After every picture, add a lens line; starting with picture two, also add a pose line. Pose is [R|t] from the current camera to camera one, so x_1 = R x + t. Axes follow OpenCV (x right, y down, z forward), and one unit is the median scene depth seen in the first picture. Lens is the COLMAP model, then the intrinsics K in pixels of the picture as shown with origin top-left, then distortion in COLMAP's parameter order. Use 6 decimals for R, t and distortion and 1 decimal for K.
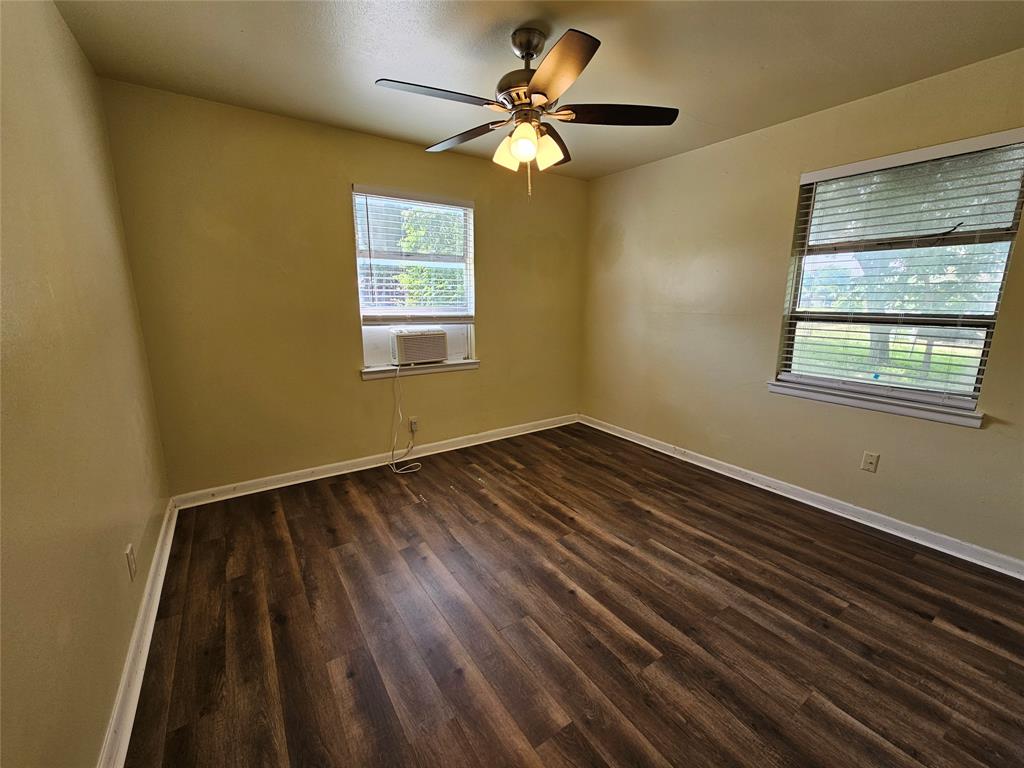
lens RADIAL K [[418.3, 0, 518.0], [0, 418.3, 381.0], [0, 0, 1]] dist [-0.000877, 0.000787]
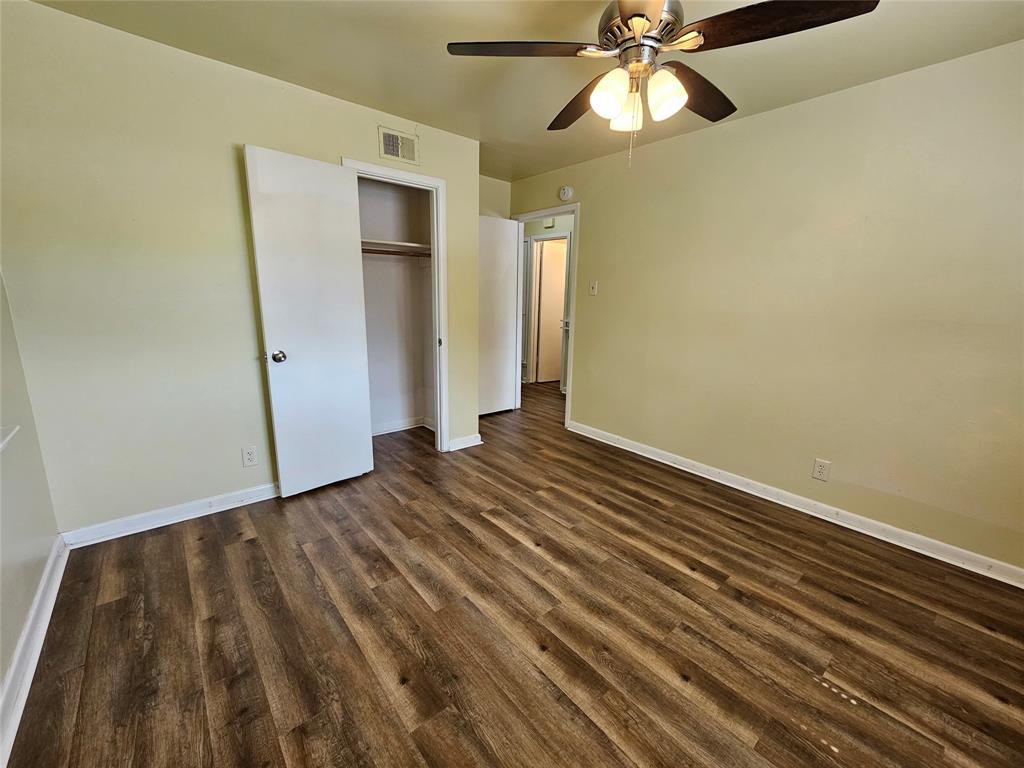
lens RADIAL K [[418.3, 0, 518.0], [0, 418.3, 381.0], [0, 0, 1]] dist [-0.000877, 0.000787]
pose [[-0.993797, -0.009106, -0.110840, 0.272270], [-0.051905, 0.919416, 0.389847, -0.308460], [0.098358, 0.393181, -0.914185, 1.612993]]
